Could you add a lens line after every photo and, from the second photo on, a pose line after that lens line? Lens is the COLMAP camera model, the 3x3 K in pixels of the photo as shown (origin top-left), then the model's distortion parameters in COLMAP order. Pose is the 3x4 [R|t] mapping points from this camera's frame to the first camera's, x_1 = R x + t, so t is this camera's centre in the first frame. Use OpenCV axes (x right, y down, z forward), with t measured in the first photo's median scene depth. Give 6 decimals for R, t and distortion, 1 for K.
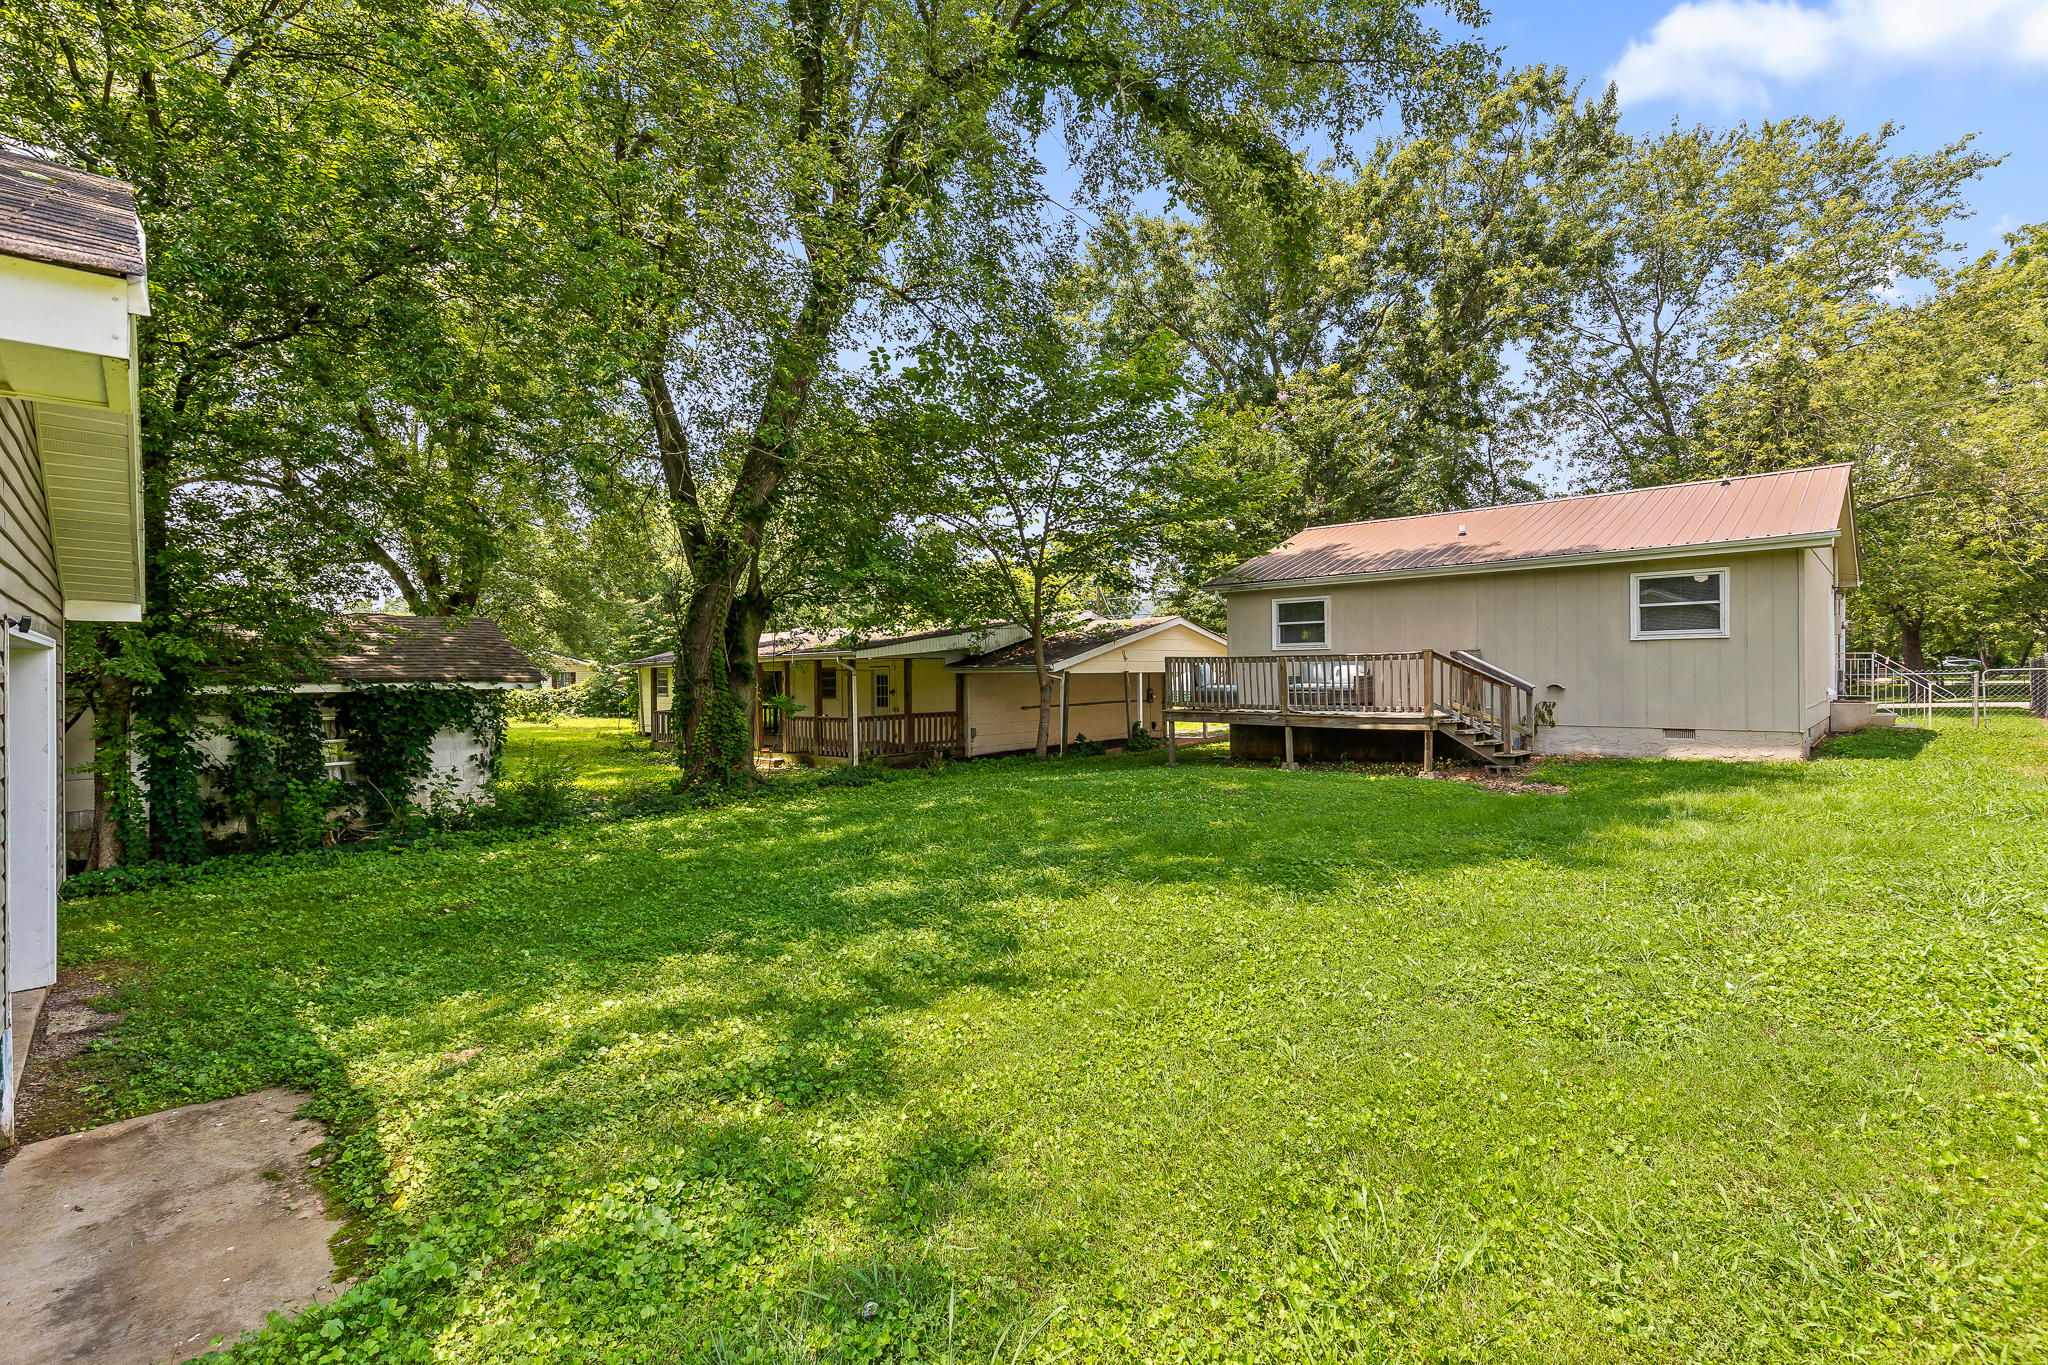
lens RADIAL K [[921.8, 0, 1007.3], [0, 921.8, 679.7], [0, 0, 1]] dist [-0.003449, -0.000836]
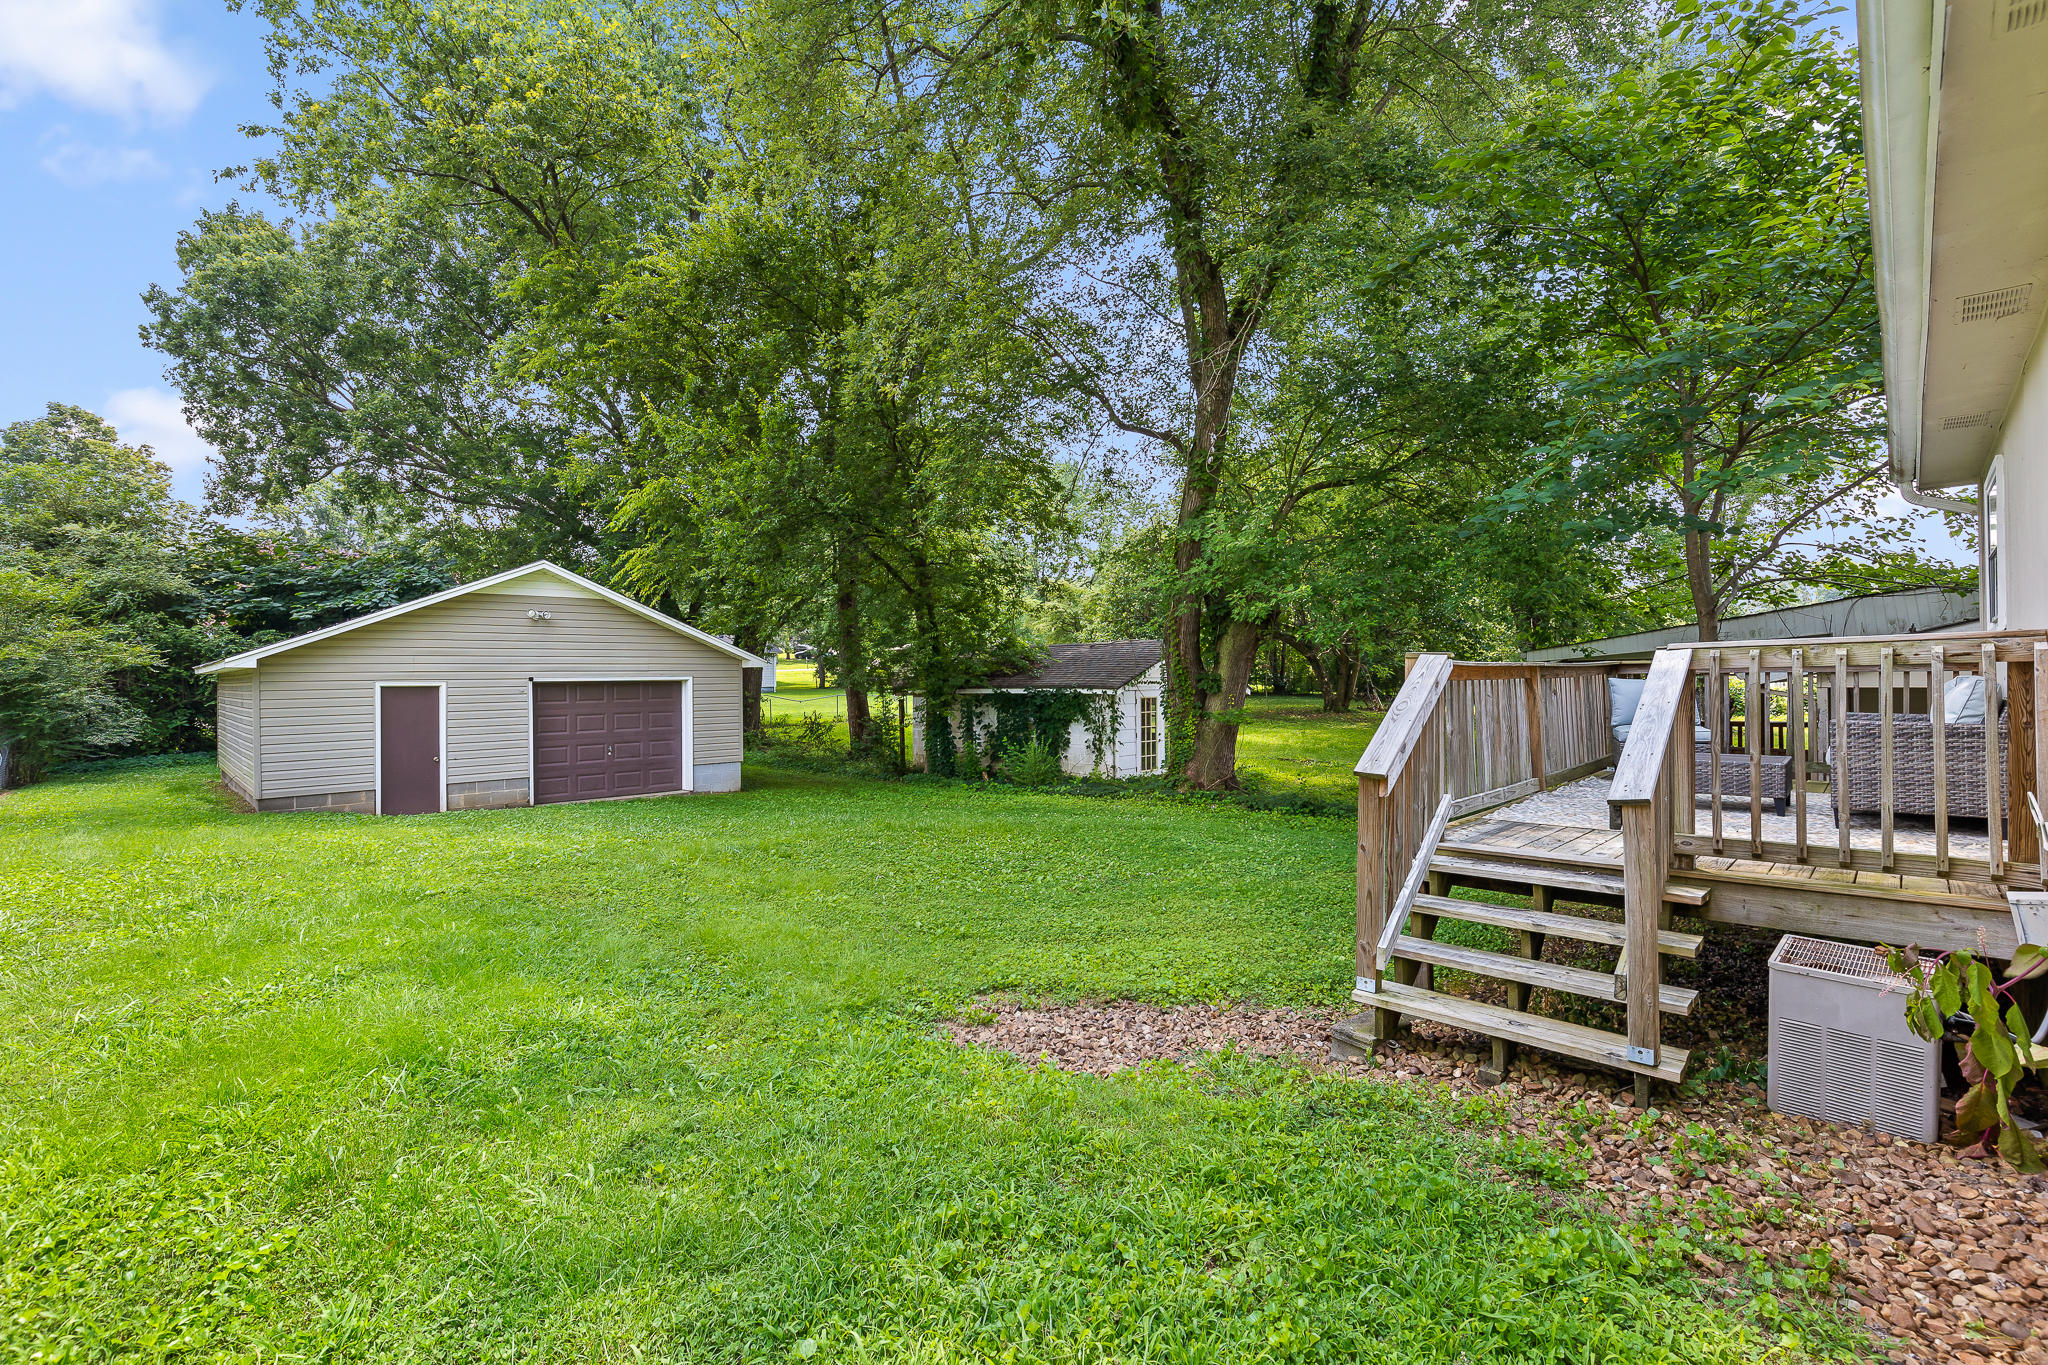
lens RADIAL K [[921.8, 0, 1034.4], [0, 921.8, 679.9], [0, 0, 1]] dist [-0.003449, -0.000836]
pose [[0.046560, 0.015973, -0.998788, 2.901515], [-0.000915, 0.999872, 0.015948, -0.113415], [0.998915, 0.000171, 0.046569, 2.881766]]
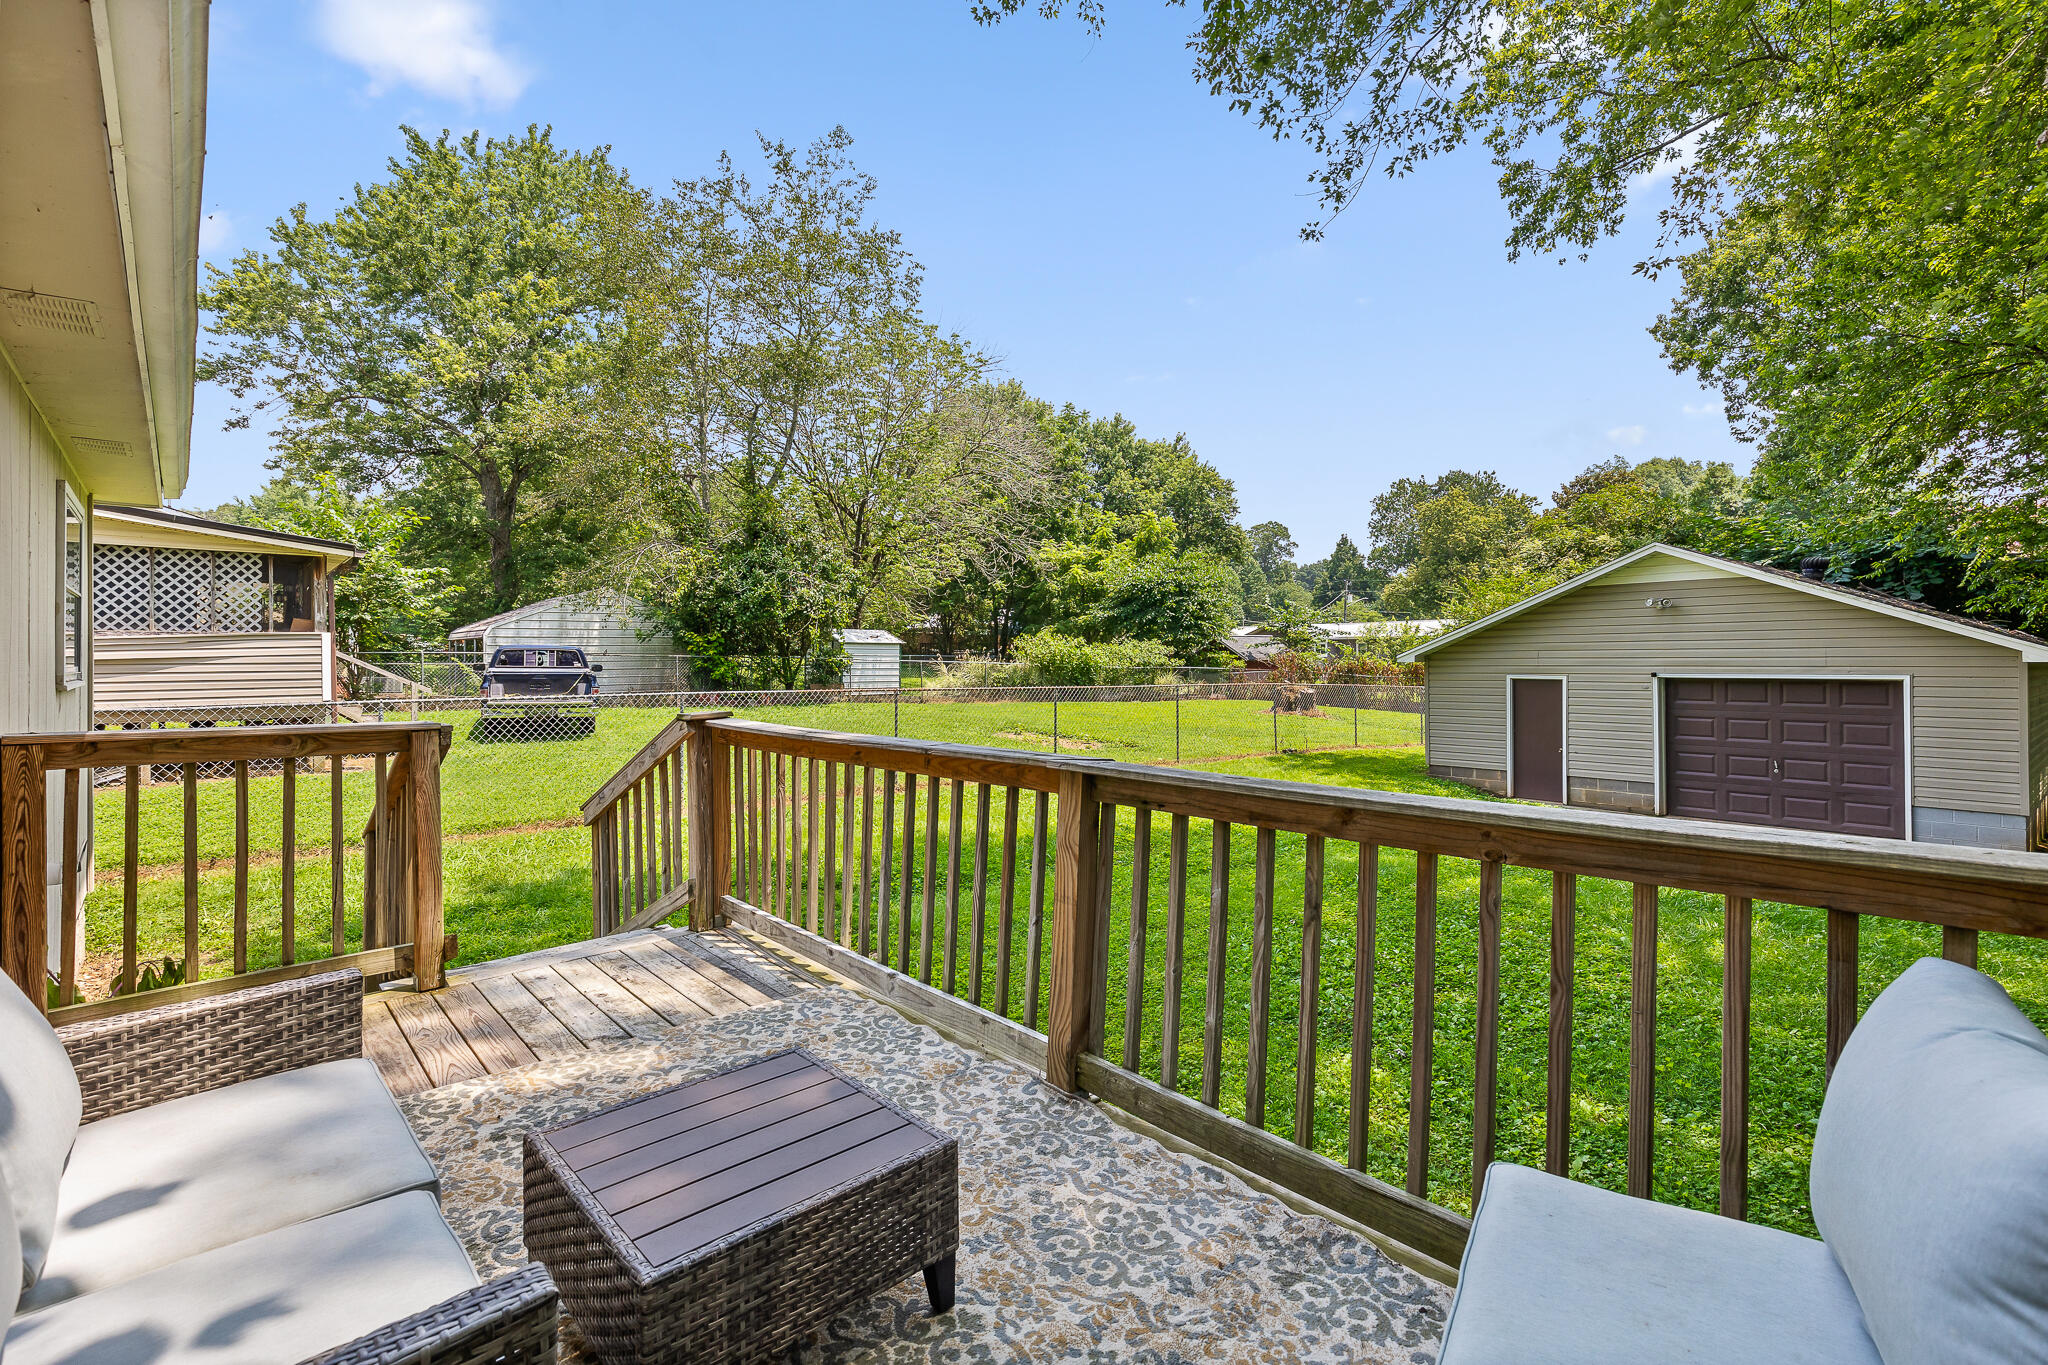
lens RADIAL K [[921.8, 0, 1020.7], [0, 921.8, 648.1], [0, 0, 1]] dist [-0.003449, -0.000836]
pose [[-0.999188, 0.018237, 0.035915, 1.255813], [0.018271, 0.999833, 0.000621, -0.199354], [-0.035898, 0.001277, -0.999355, 4.485904]]
